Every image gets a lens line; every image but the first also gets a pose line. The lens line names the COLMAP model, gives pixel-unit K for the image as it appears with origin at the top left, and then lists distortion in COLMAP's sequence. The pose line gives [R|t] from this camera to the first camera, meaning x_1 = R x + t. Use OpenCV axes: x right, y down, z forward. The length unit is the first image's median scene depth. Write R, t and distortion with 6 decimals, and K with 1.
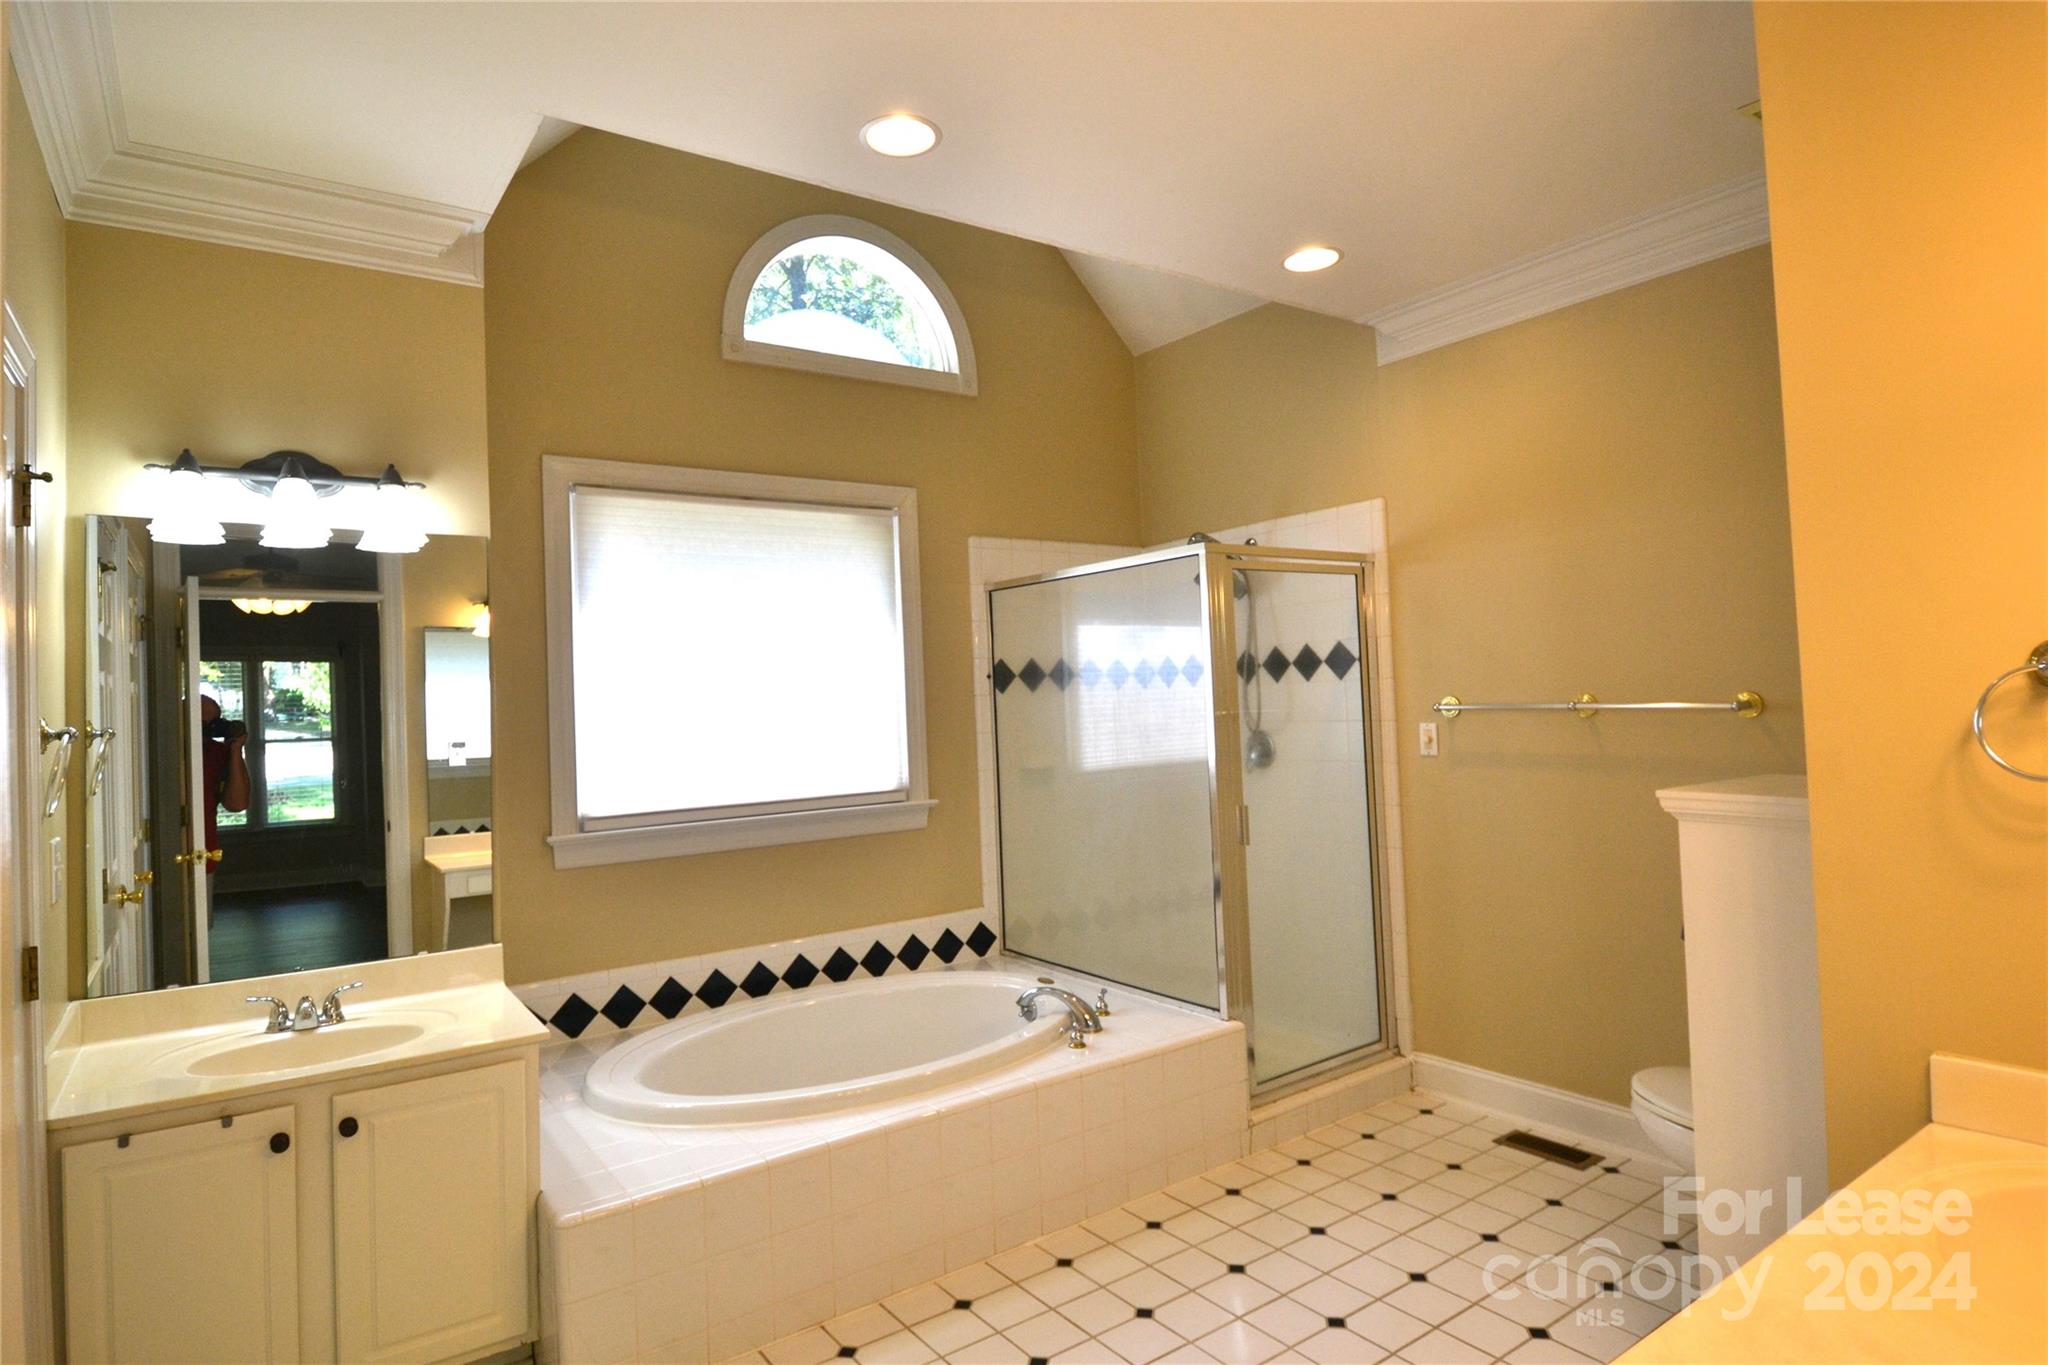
lens RADIAL K [[1113.8, 0, 1024.6], [0, 1113.8, 656.8], [0, 0, 1]] dist [0.031241, -0.029730]
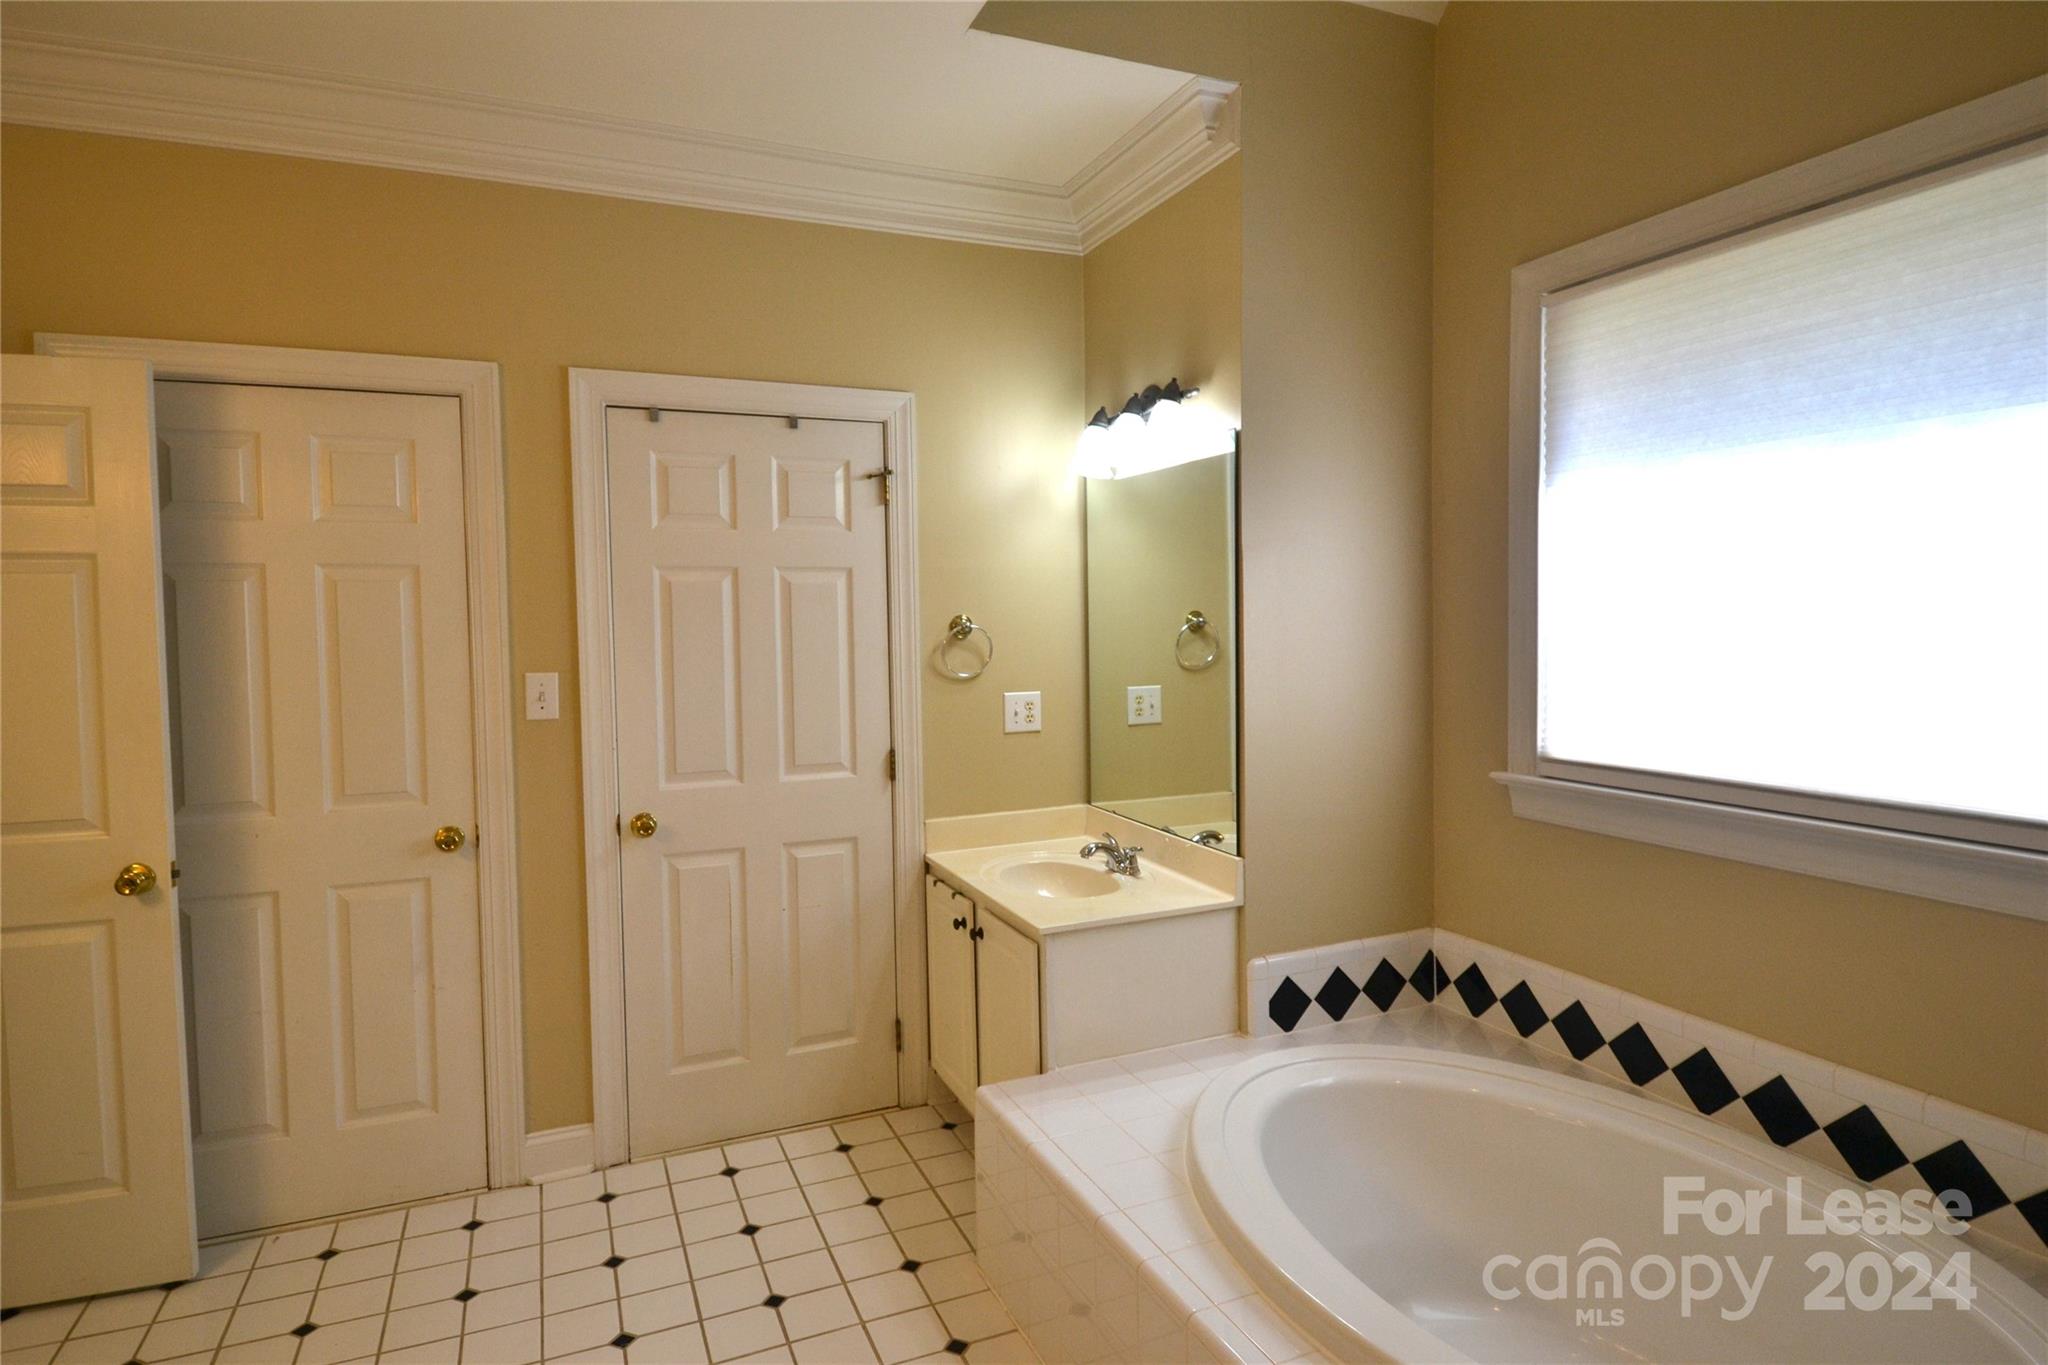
lens RADIAL K [[1113.8, 0, 1024.6], [0, 1113.8, 656.8], [0, 0, 1]] dist [0.031241, -0.029730]
pose [[-0.213669, 0.074574, -0.974055, 0.351840], [0.051456, 0.996557, 0.065009, 0.011889], [0.975550, -0.036231, -0.216771, 0.748544]]
